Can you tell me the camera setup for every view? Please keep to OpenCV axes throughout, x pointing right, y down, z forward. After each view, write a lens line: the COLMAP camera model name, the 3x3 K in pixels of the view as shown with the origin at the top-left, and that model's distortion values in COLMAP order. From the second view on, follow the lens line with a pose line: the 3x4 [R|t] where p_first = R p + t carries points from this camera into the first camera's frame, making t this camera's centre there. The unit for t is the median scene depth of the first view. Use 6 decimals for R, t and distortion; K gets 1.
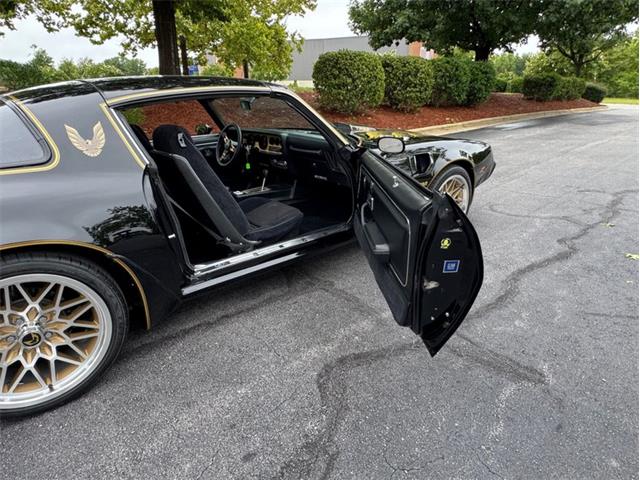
lens RADIAL K [[388.6, 0, 310.2], [0, 388.6, 241.4], [0, 0, 1]] dist [0.006971, 0.001326]
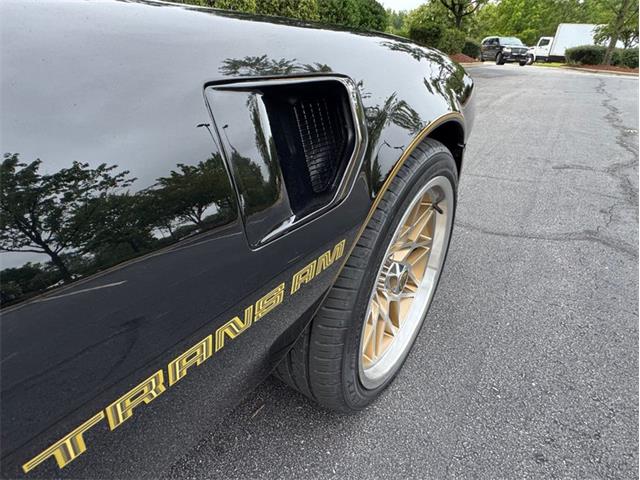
lens RADIAL K [[388.6, 0, 310.2], [0, 388.6, 241.4], [0, 0, 1]] dist [0.006971, 0.001326]
pose [[0.963170, -0.090101, 0.253348, 0.054875], [0.064783, 0.992192, 0.106574, -0.040030], [-0.260972, -0.086237, 0.961487, 0.189746]]
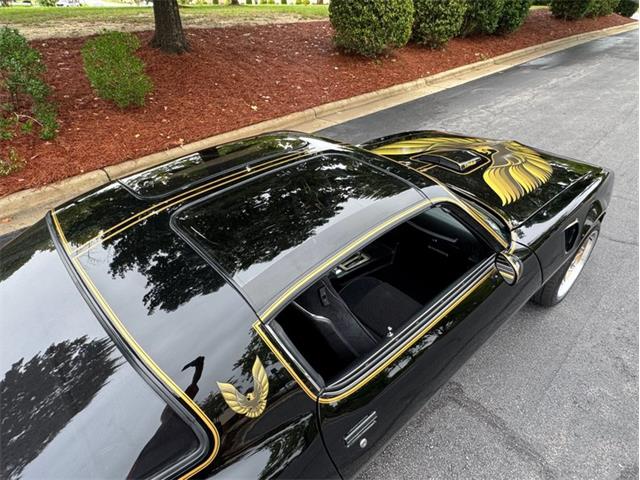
lens RADIAL K [[388.6, 0, 310.2], [0, 388.6, 241.4], [0, 0, 1]] dist [0.006971, 0.001326]
pose [[0.999334, -0.031737, 0.018013, -0.059872], [0.027549, 0.979822, 0.197966, -0.082967], [-0.023933, -0.197338, 0.980043, 0.049946]]
